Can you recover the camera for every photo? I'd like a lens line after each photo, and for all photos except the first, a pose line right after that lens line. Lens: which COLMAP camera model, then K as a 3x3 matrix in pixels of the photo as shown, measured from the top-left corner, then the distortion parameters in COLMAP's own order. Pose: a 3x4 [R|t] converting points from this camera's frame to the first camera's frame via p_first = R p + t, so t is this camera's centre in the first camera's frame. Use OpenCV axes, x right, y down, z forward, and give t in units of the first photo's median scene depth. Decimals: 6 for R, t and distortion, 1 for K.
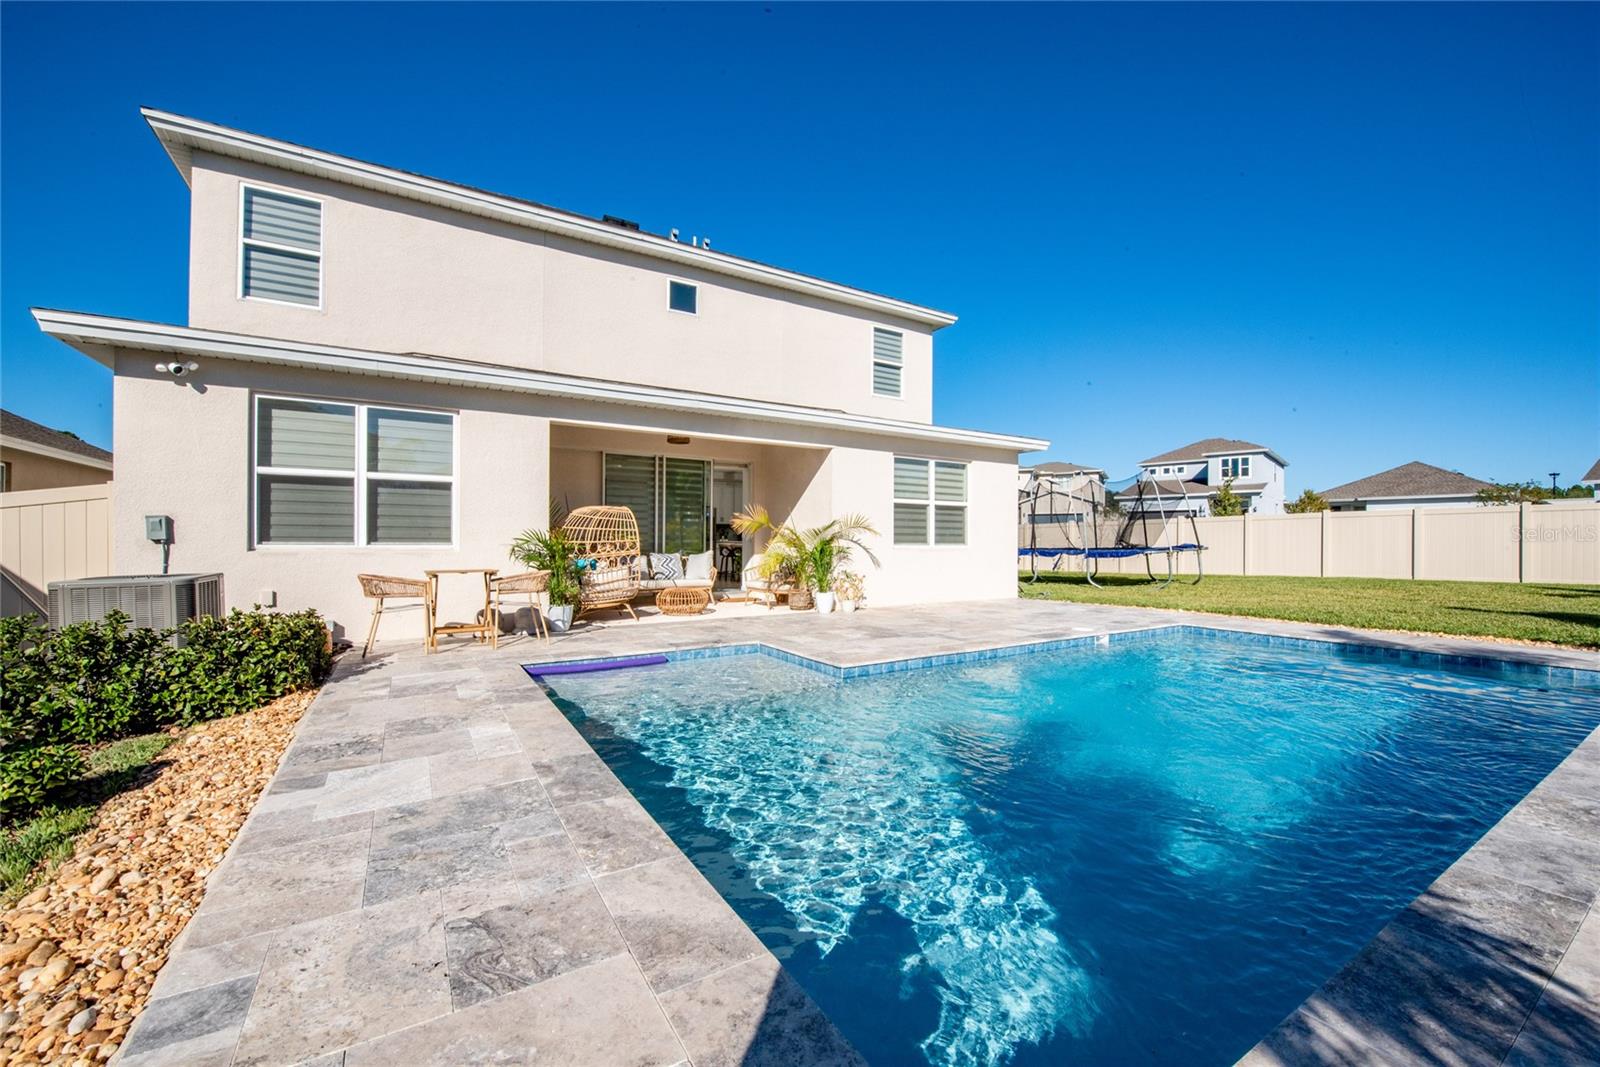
lens RADIAL K [[644.4, 0, 807.8], [0, 644.4, 535.9], [0, 0, 1]] dist [-0.018787, -0.000312]
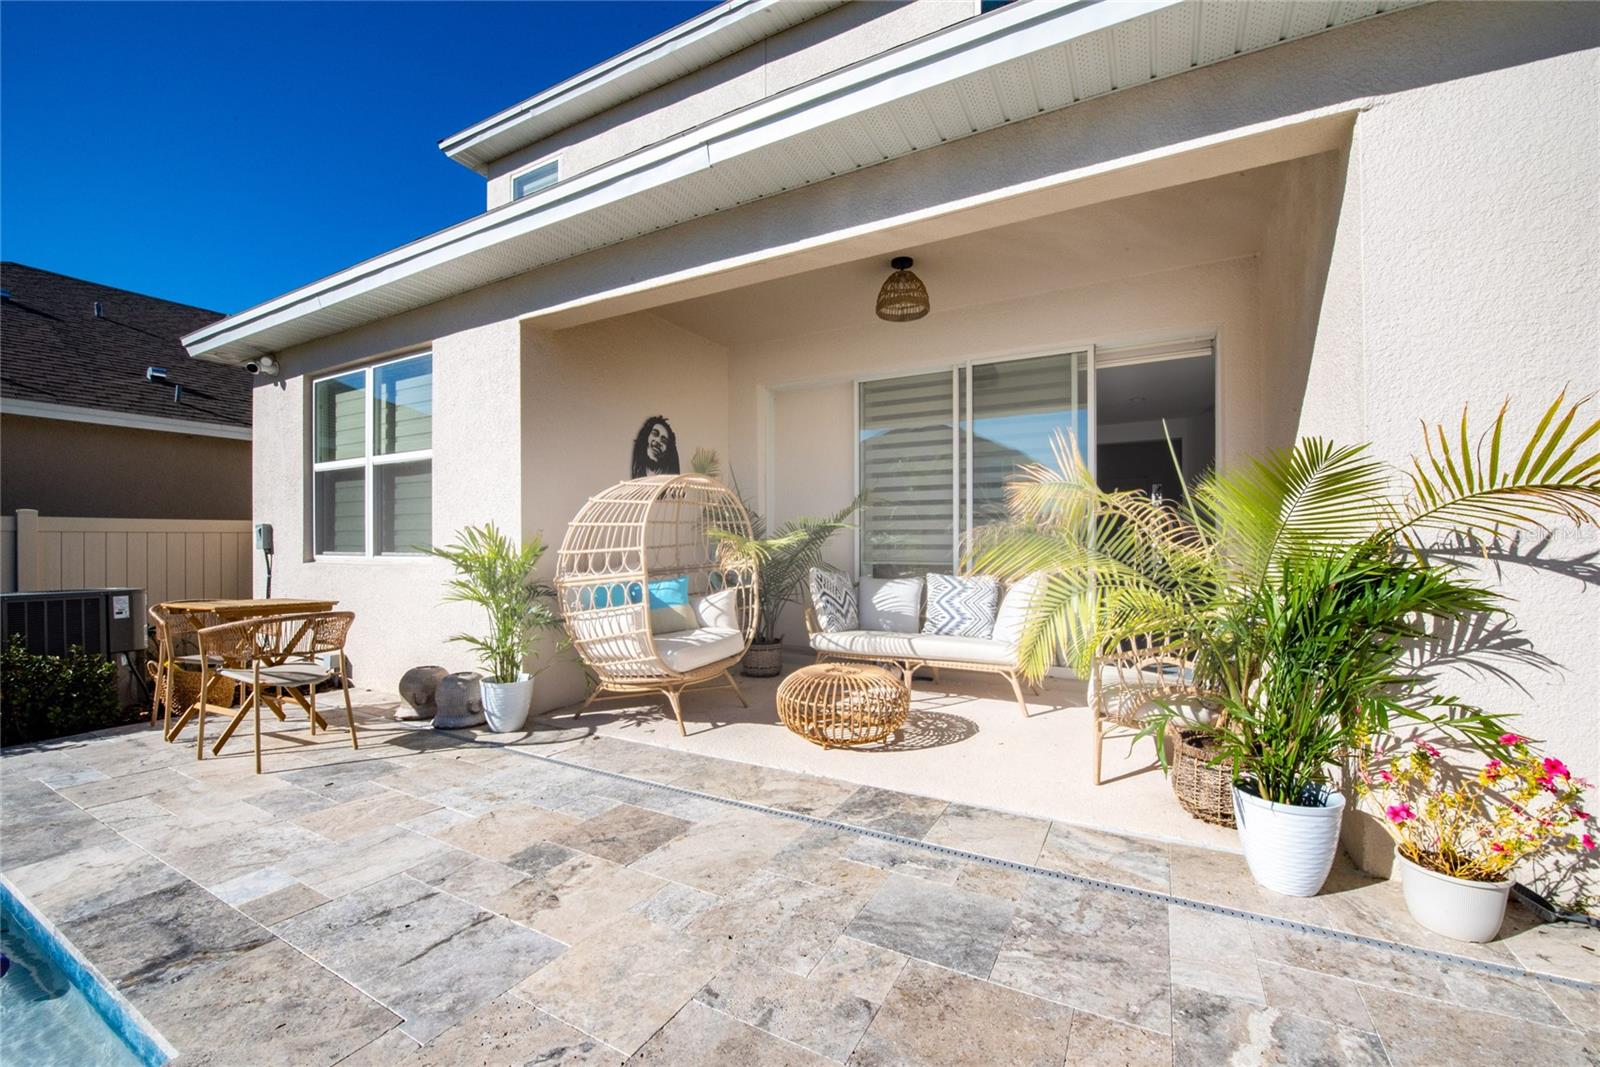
lens RADIAL K [[644.4, 0, 807.8], [0, 644.4, 535.9], [0, 0, 1]] dist [-0.018787, -0.000312]
pose [[0.491398, -0.016150, -0.870785, 0.159943], [0.011985, 0.999859, -0.011780, 0.004786], [0.870853, -0.004647, 0.491522, 0.911689]]
